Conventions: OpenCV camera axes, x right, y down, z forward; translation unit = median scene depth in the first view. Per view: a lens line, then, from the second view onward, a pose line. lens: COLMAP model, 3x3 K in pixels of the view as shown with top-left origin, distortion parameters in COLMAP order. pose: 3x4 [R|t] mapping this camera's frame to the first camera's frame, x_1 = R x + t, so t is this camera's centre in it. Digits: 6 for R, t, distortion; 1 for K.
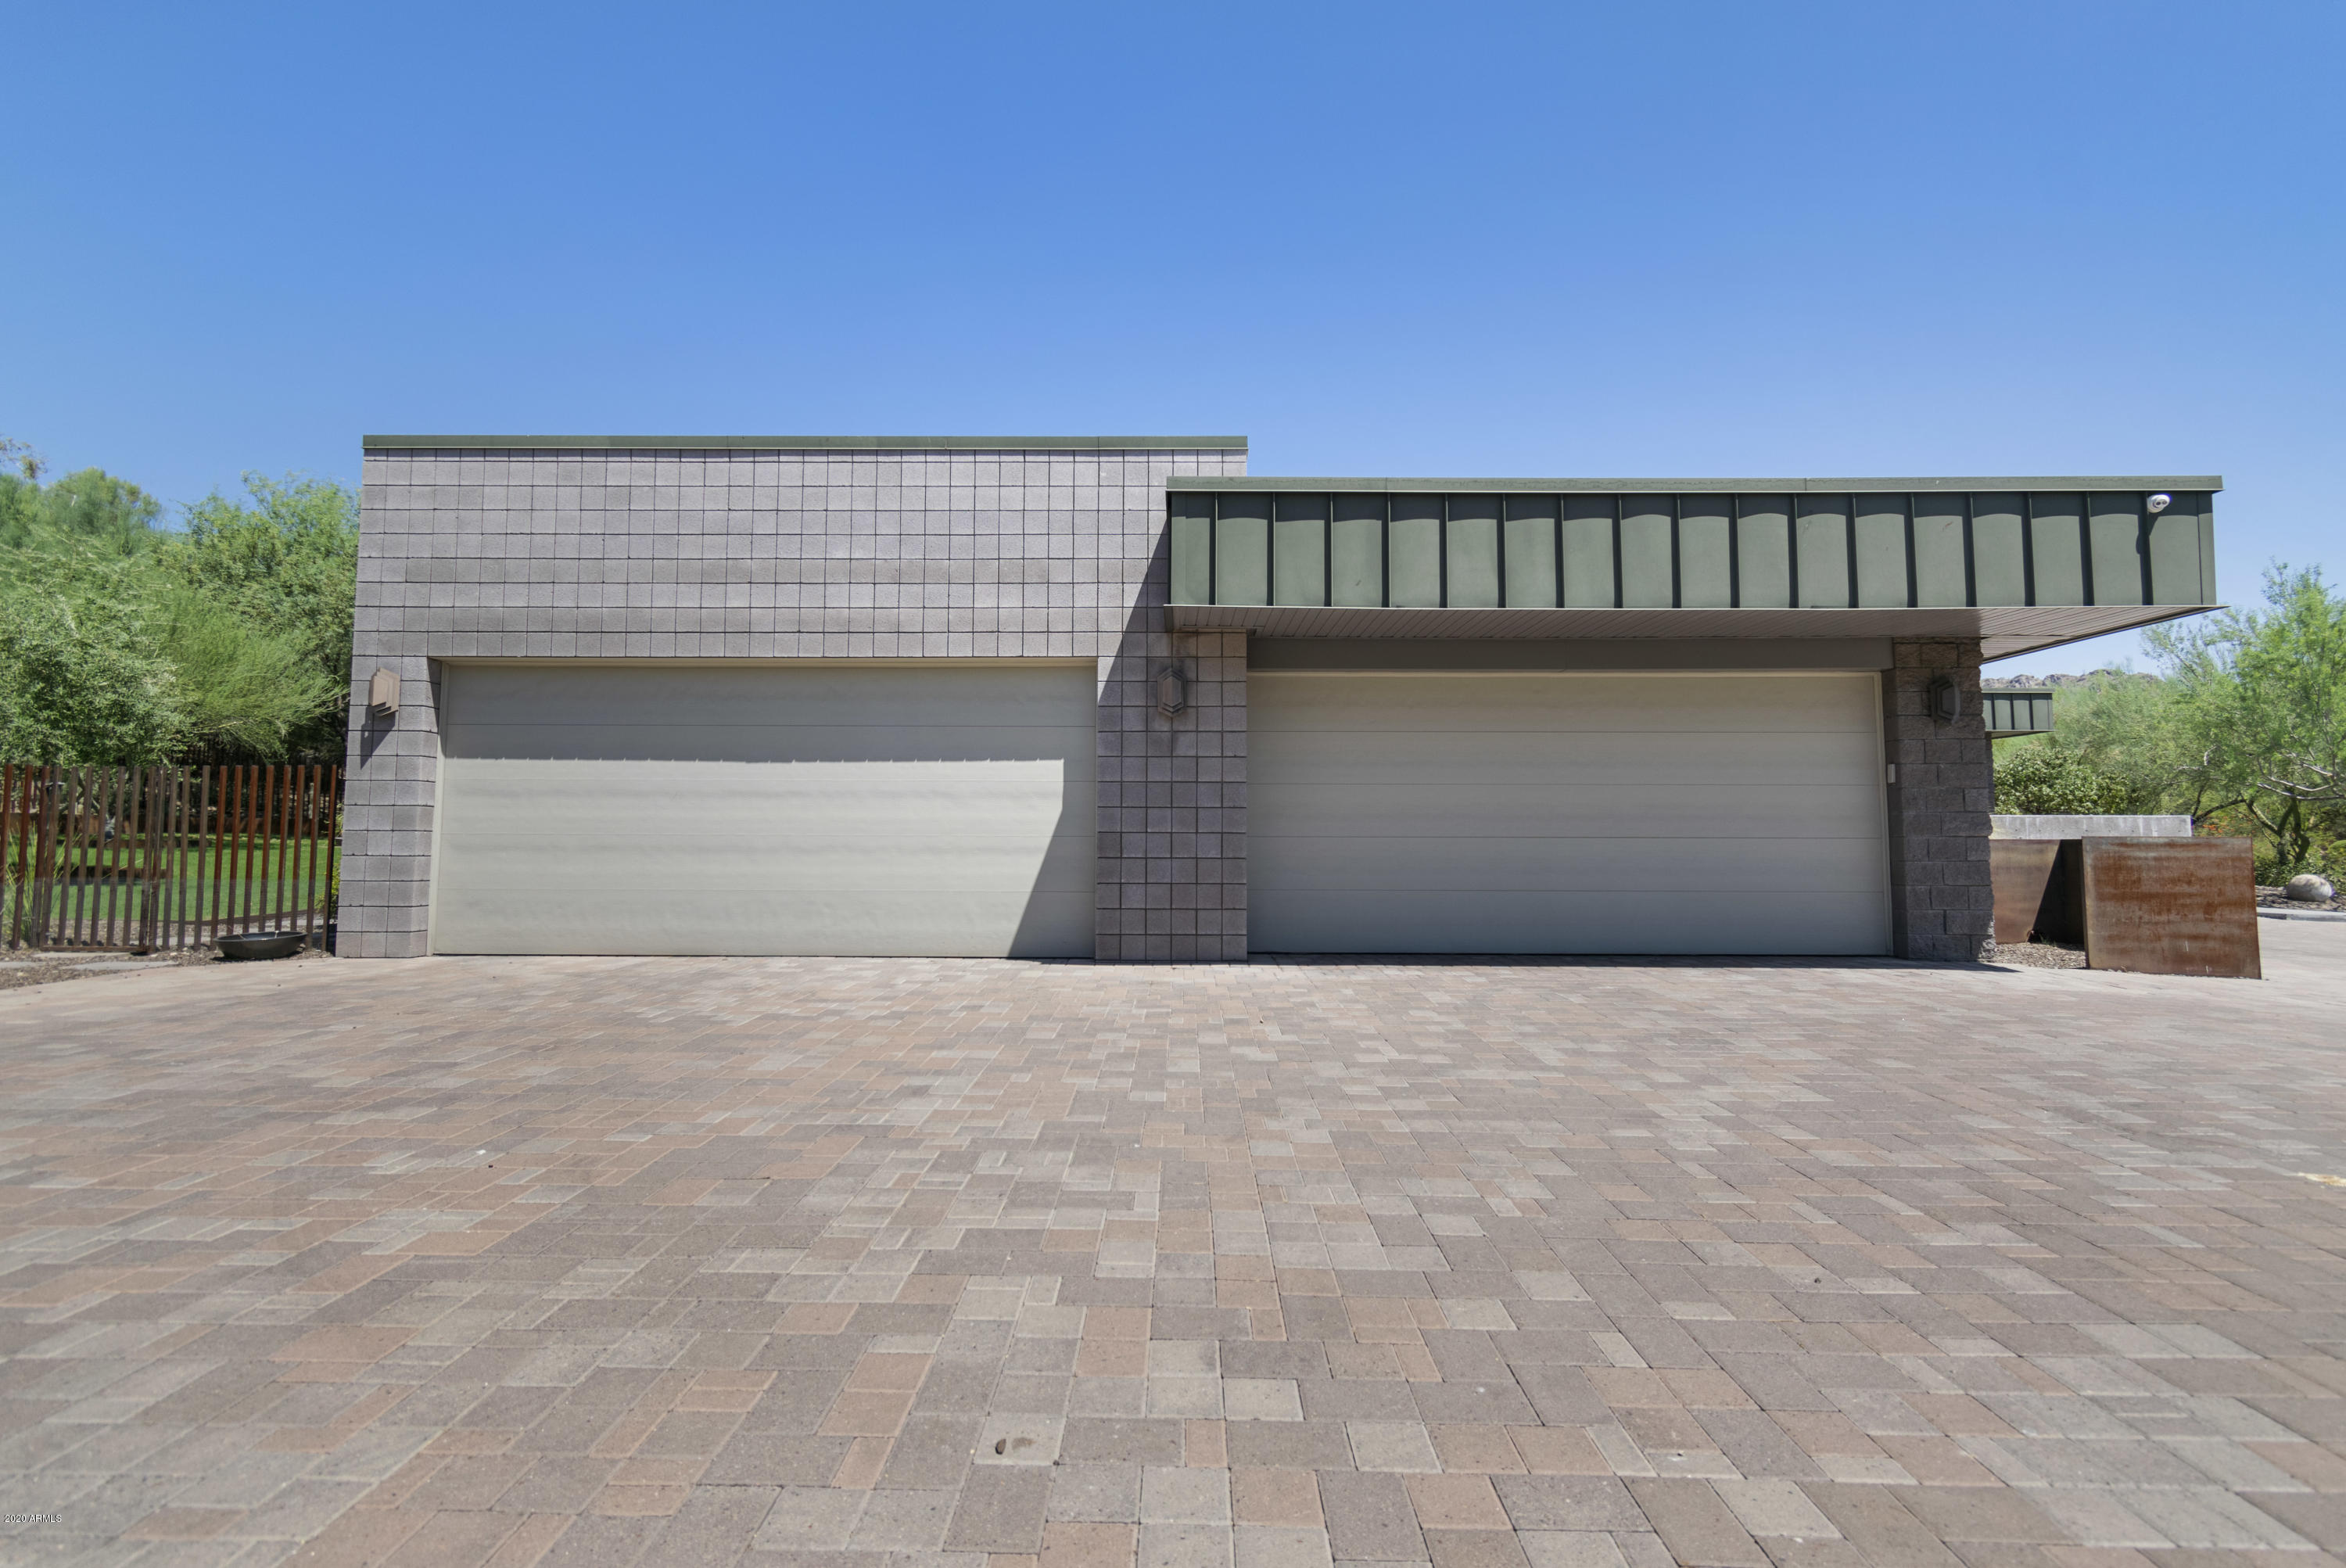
lens RADIAL K [[1054.2, 0, 1173.5], [0, 1054.2, 777.3], [0, 0, 1]] dist [0.002247, -0.000473]
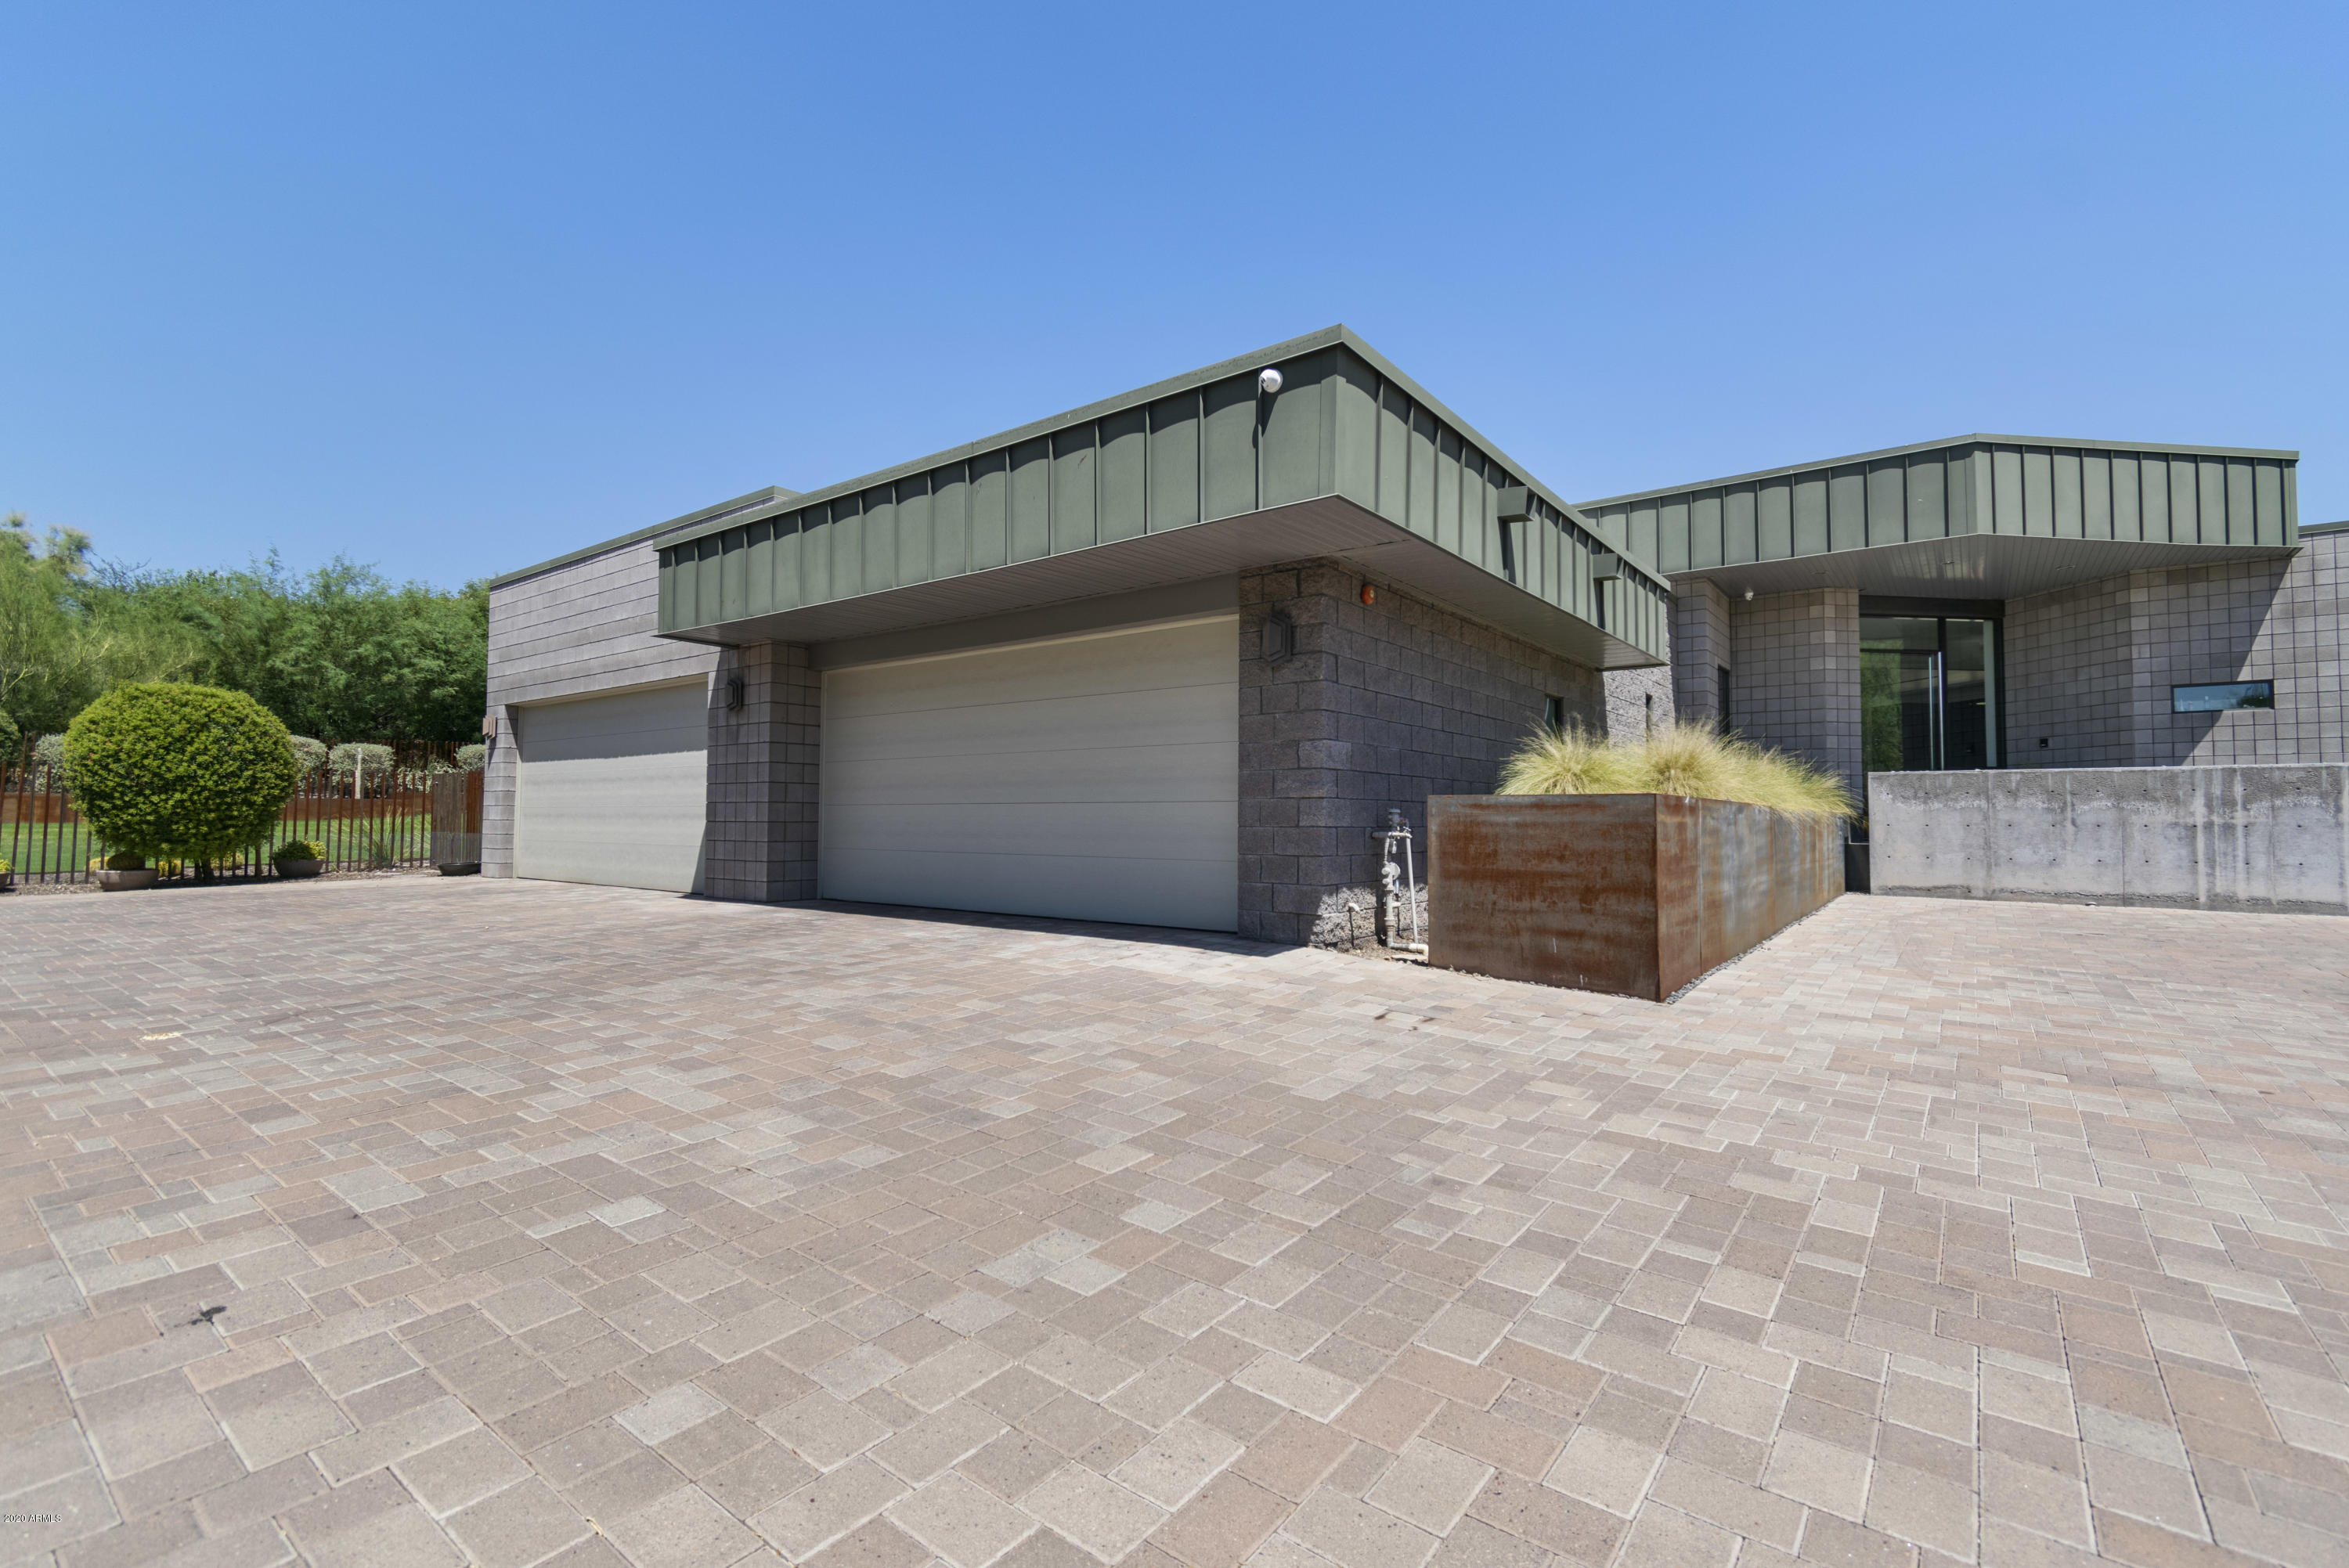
lens RADIAL K [[1055.4, 0, 1175.0], [0, 1055.4, 777.3], [0, 0, 1]] dist [0.002247, -0.000473]
pose [[0.800777, -0.024161, -0.598475, 1.185668], [0.034245, 0.999398, 0.005474, 0.031946], [0.597983, -0.024878, 0.801123, 0.268058]]
